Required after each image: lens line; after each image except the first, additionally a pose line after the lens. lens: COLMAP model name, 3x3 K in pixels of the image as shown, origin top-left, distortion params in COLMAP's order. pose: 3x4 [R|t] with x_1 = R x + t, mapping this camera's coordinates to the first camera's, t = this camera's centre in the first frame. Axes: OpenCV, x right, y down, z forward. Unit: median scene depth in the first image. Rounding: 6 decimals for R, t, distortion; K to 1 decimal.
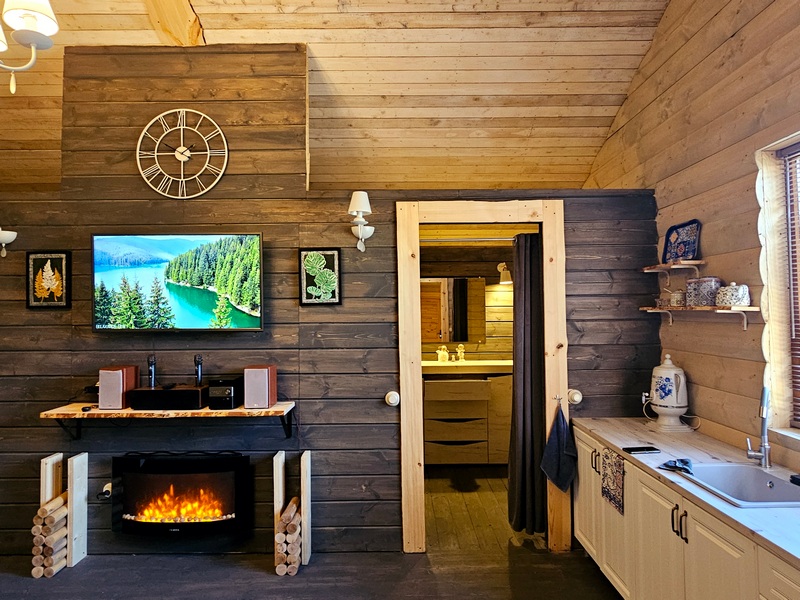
lens RADIAL K [[476.7, 0, 398.7], [0, 476.7, 296.9], [0, 0, 1]] dist [-0.004090, -0.000731]
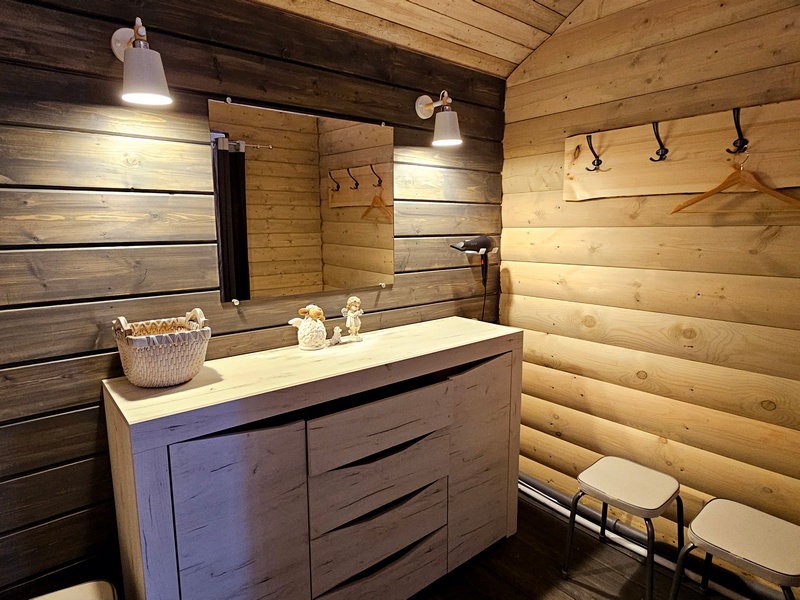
lens RADIAL K [[476.7, 0, 399.2], [0, 476.7, 297.4], [0, 0, 1]] dist [-0.004090, -0.000731]
pose [[0.772470, -0.092797, 0.628234, -0.082227], [-0.021801, 0.984808, 0.172273, 0.032722], [-0.634677, -0.146772, 0.758712, 0.677664]]
